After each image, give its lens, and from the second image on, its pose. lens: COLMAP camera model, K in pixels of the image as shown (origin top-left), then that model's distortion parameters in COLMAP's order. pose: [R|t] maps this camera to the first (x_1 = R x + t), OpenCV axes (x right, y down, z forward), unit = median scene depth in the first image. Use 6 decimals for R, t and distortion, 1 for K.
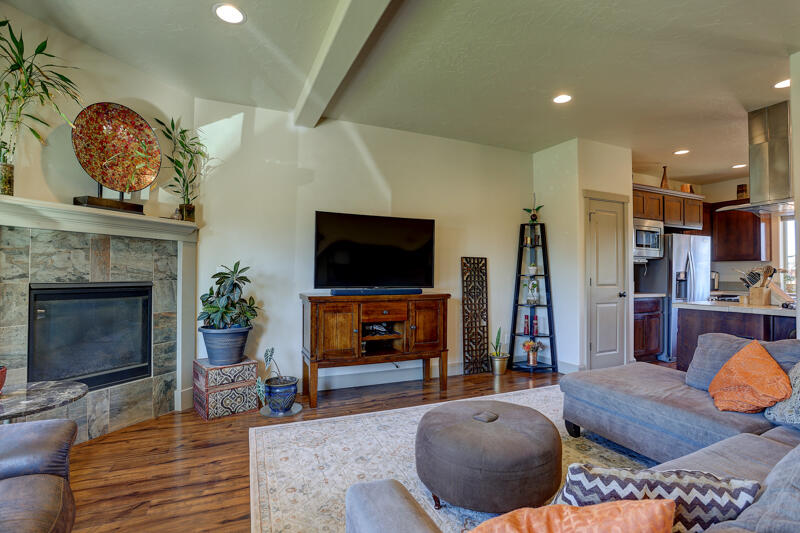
lens RADIAL K [[397.3, 0, 403.0], [0, 397.3, 272.2], [0, 0, 1]] dist [-0.003256, 0.000752]
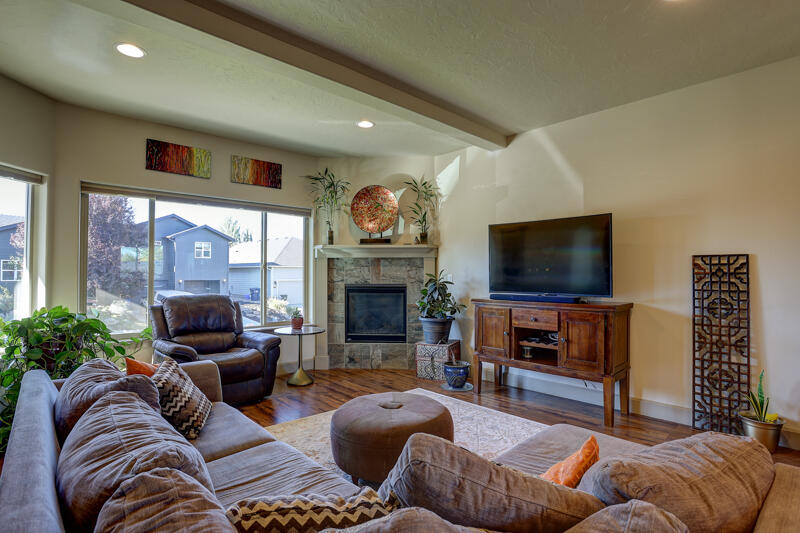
lens RADIAL K [[429.5, 0, 401.3], [0, 429.5, 268.6], [0, 0, 1]] dist [-0.000326, 0.000933]
pose [[0.331676, -0.014595, -0.943280, 0.864433], [0.011573, 0.999868, -0.011402, -0.016574], [0.943322, -0.007135, 0.331802, 0.349537]]
